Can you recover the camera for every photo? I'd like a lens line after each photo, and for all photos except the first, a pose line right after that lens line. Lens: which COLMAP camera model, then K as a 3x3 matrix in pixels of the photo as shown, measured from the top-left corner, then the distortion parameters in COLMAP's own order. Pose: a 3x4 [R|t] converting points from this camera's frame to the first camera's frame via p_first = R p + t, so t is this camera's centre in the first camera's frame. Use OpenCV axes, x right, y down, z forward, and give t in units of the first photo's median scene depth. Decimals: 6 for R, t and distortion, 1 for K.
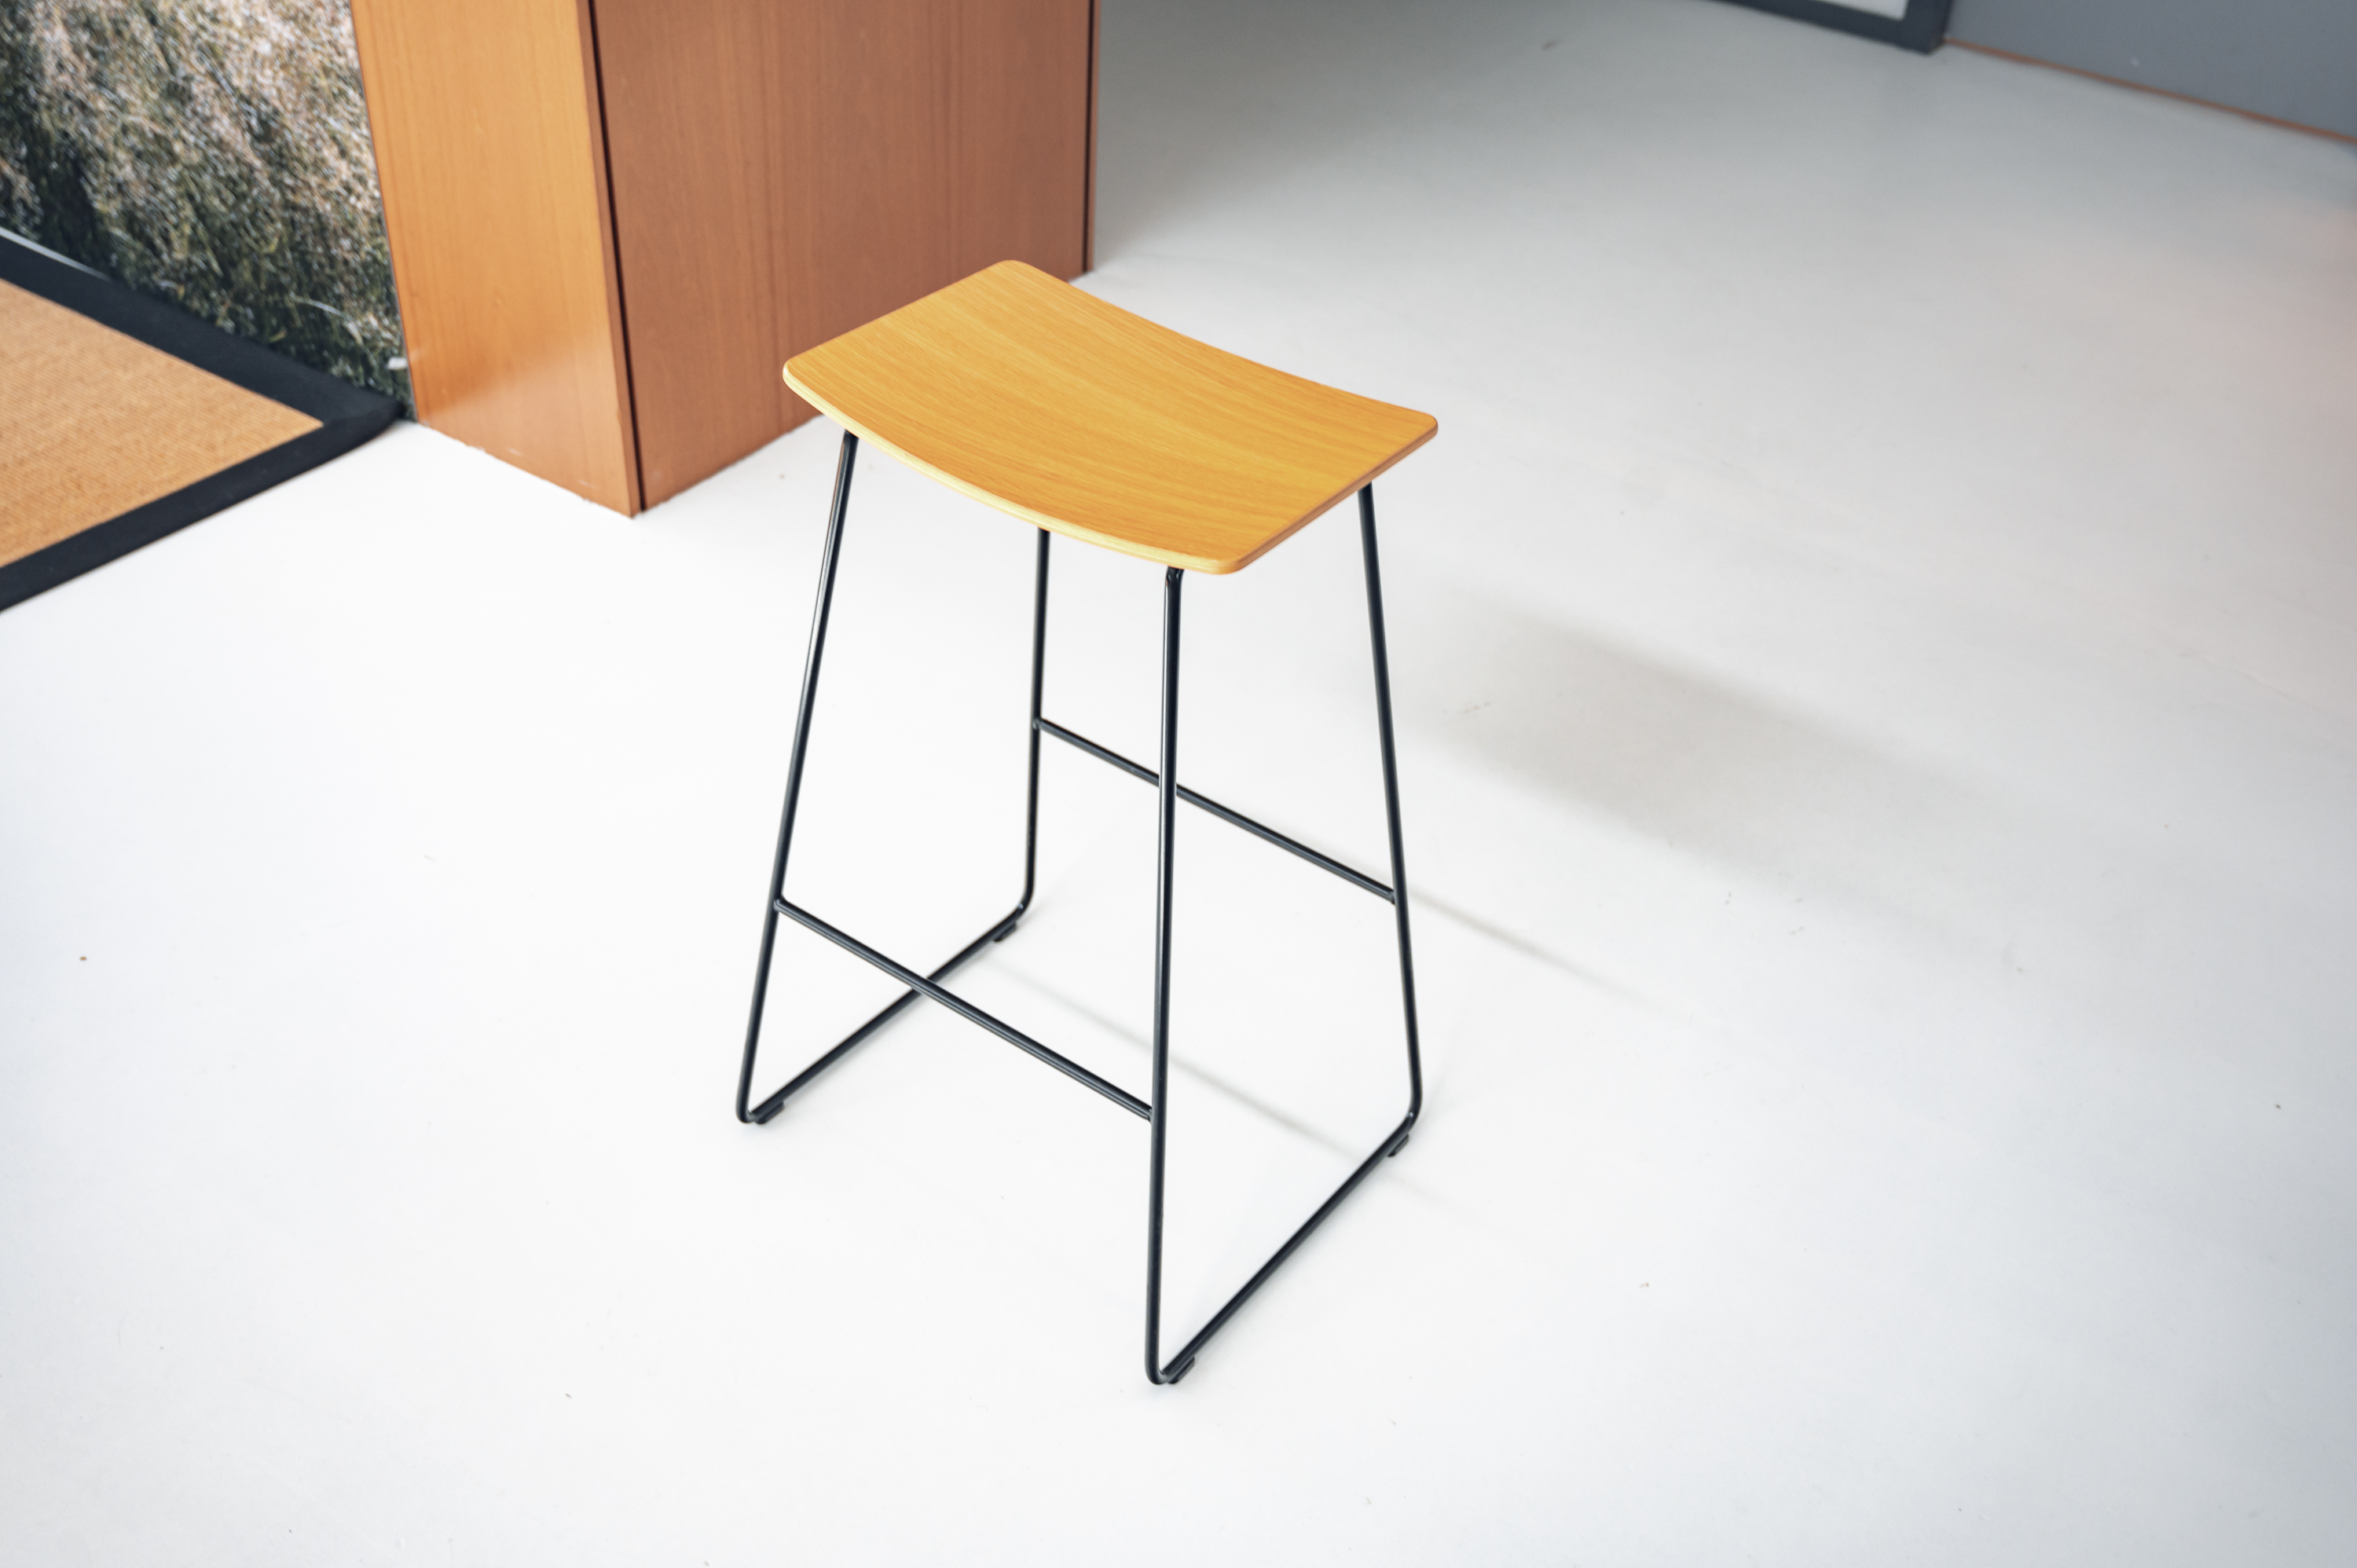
lens RADIAL K [[2365.1, 0, 1173.3], [0, 2365.1, 811.7], [0, 0, 1]] dist [0.004997, 0.004495]
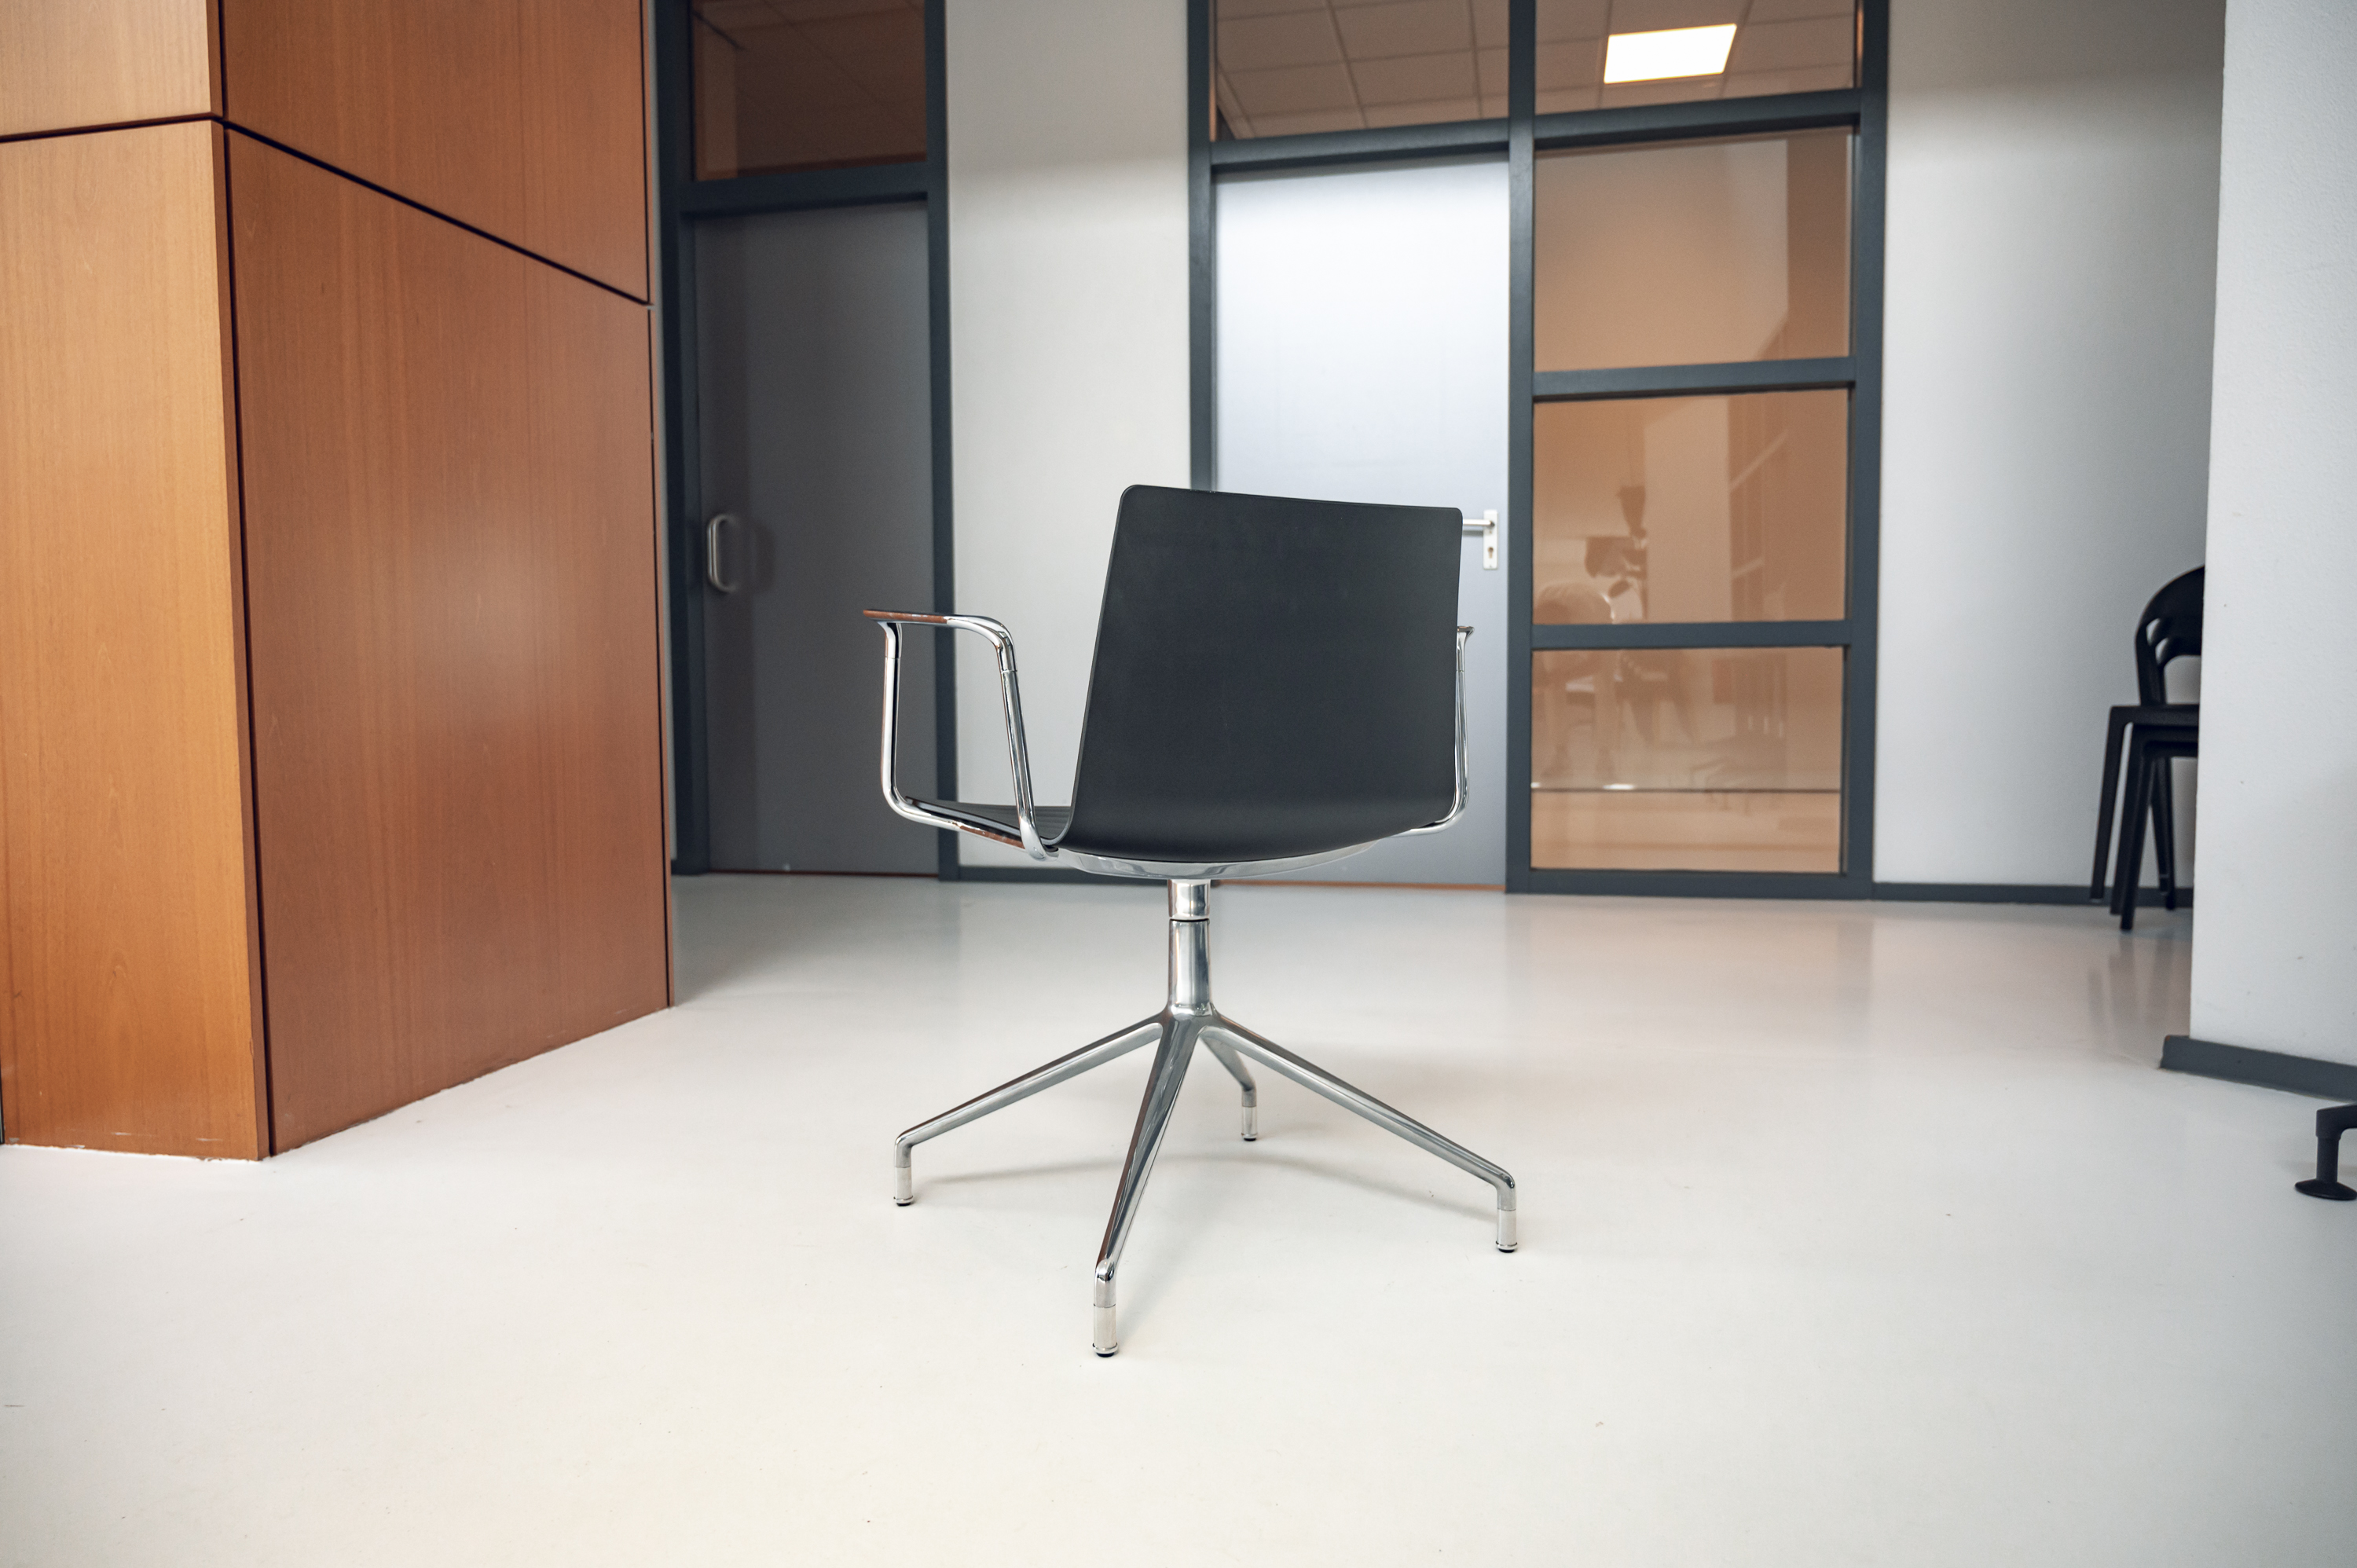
lens RADIAL K [[1579.6, 0, 1169.2], [0, 1579.6, 792.7], [0, 0, 1]] dist [-0.007188, 0.000207]
pose [[0.925298, -0.079740, 0.370764, -0.106563], [0.269223, 0.826674, -0.494094, 0.170231], [-0.267102, 0.557002, 0.786388, 0.290025]]
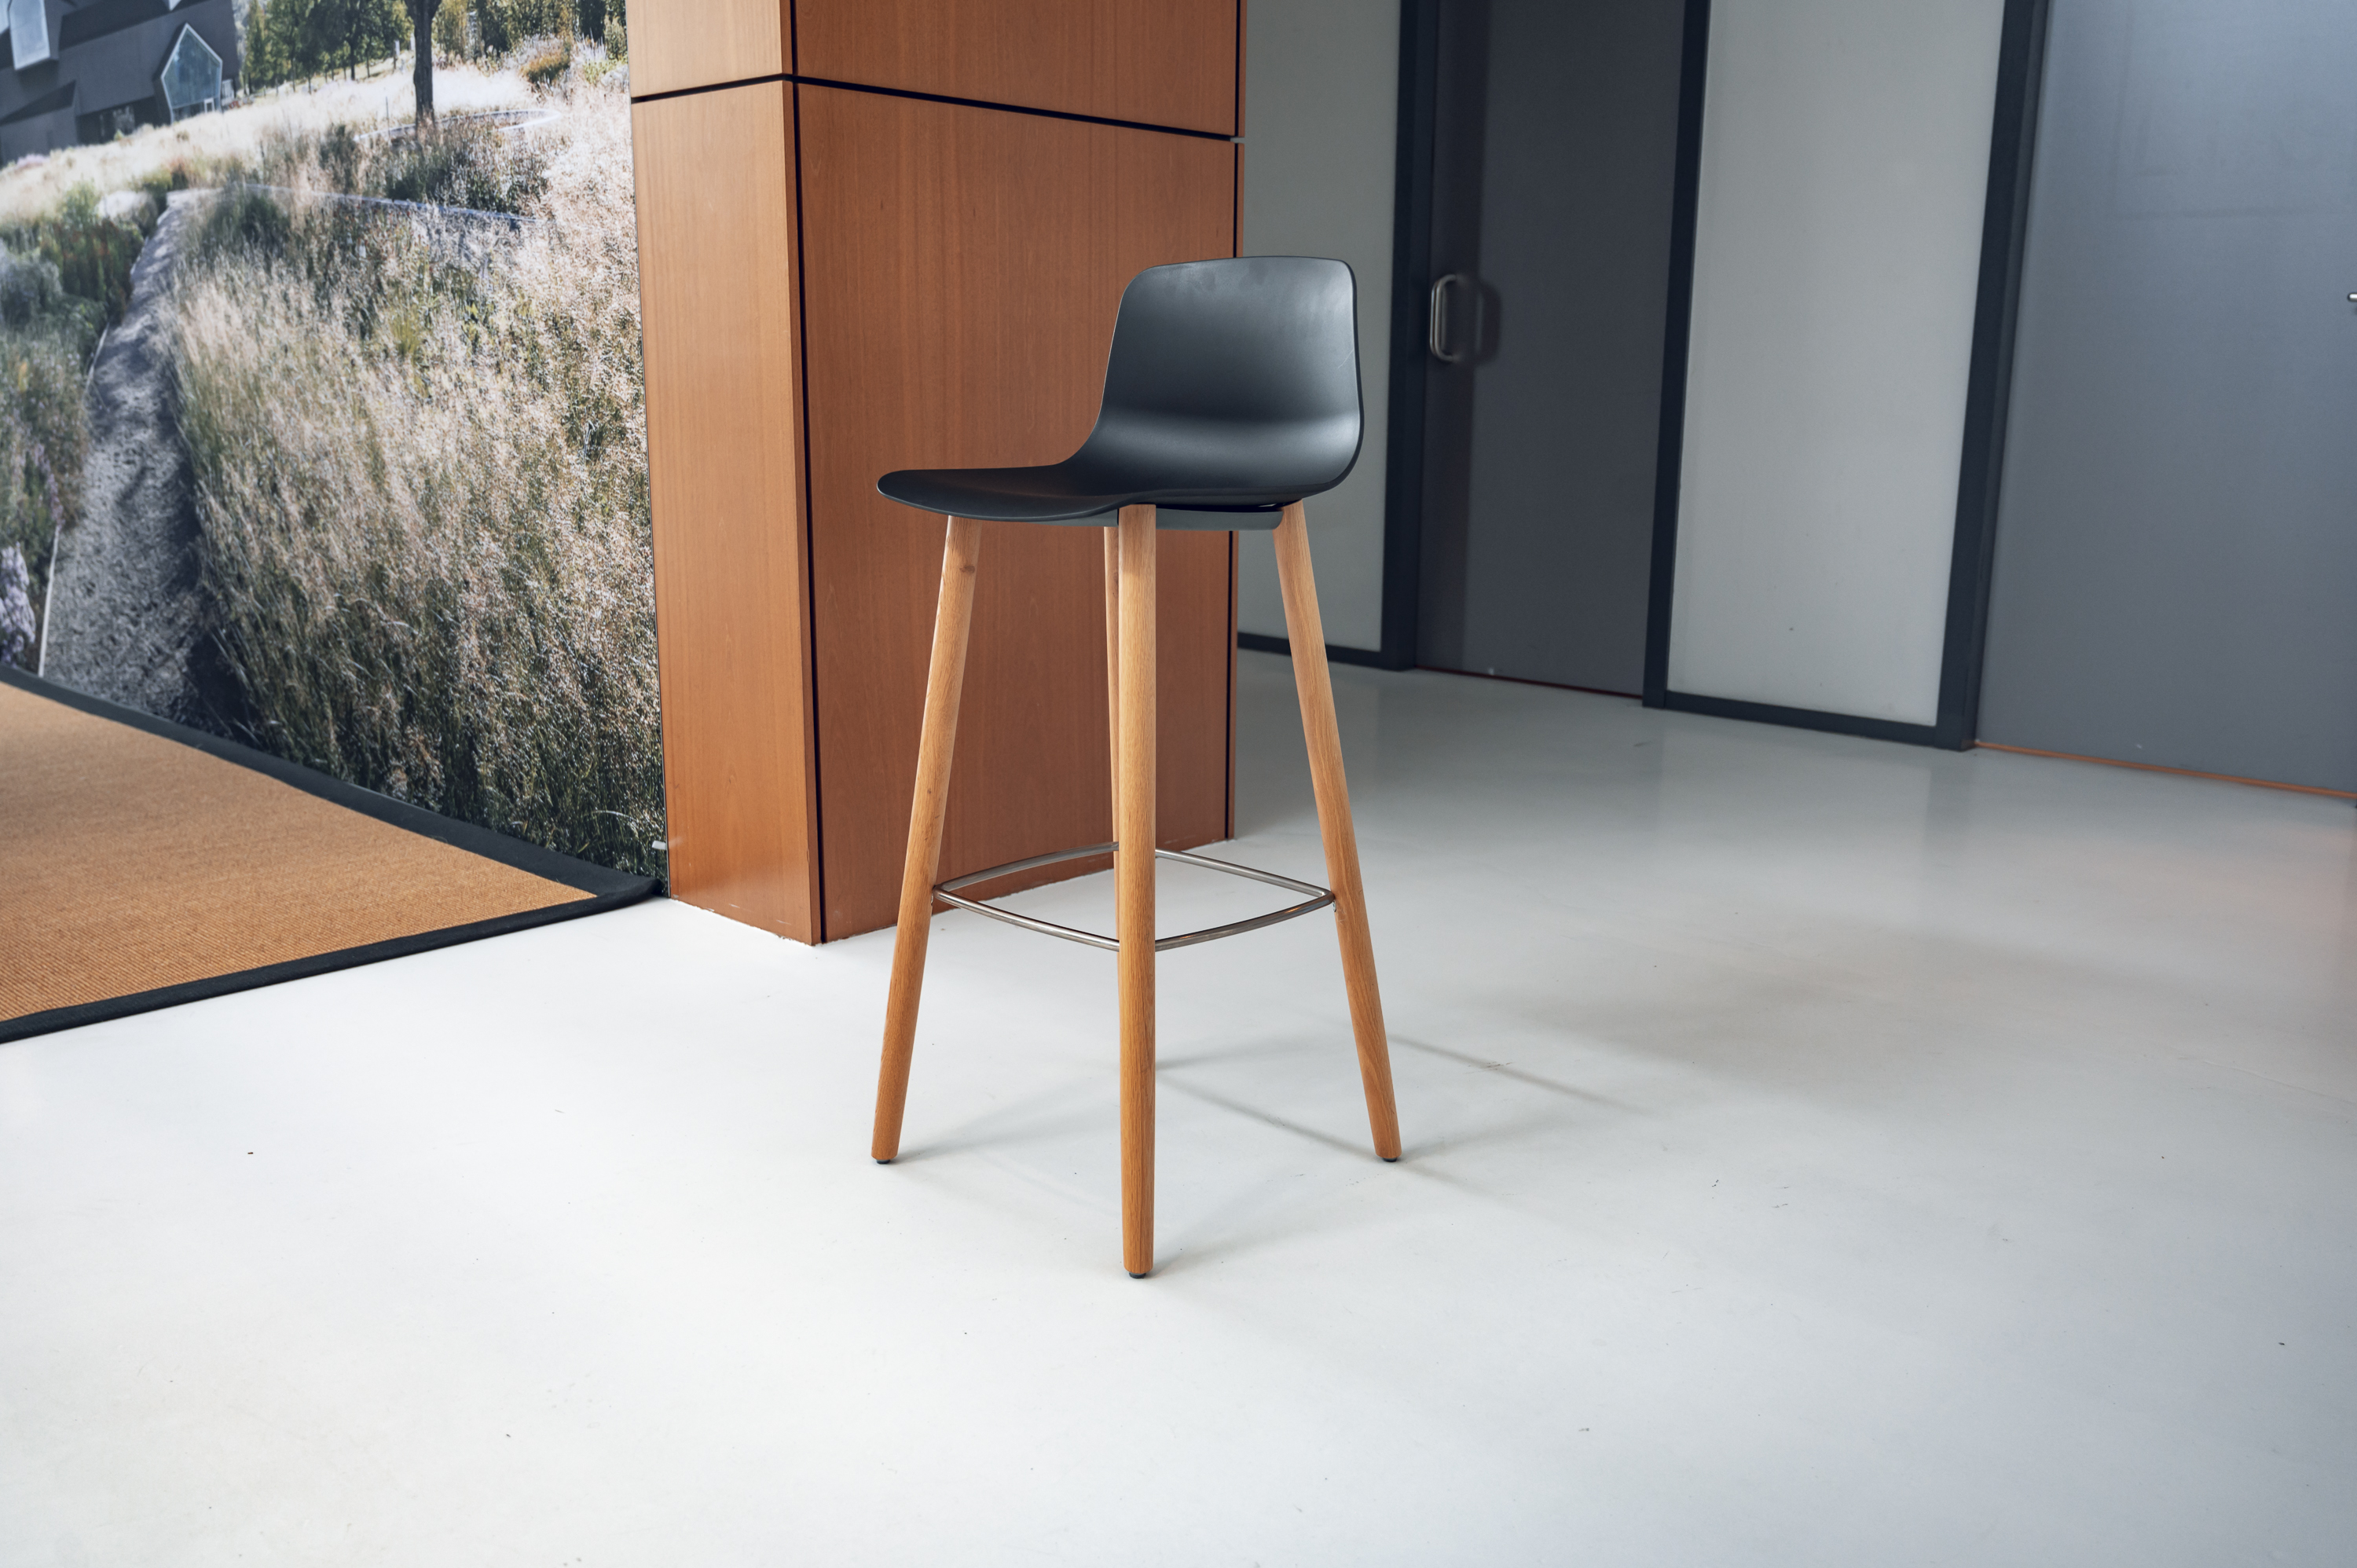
lens RADIAL K [[1925.8, 0, 1174.4], [0, 1925.8, 792.2], [0, 0, 1]] dist [-0.000721, -0.003565]
pose [[0.988471, -0.007978, -0.151198, 0.103252], [-0.056754, 0.906278, -0.418854, 0.203636], [0.140369, 0.422606, 0.895377, 0.101191]]
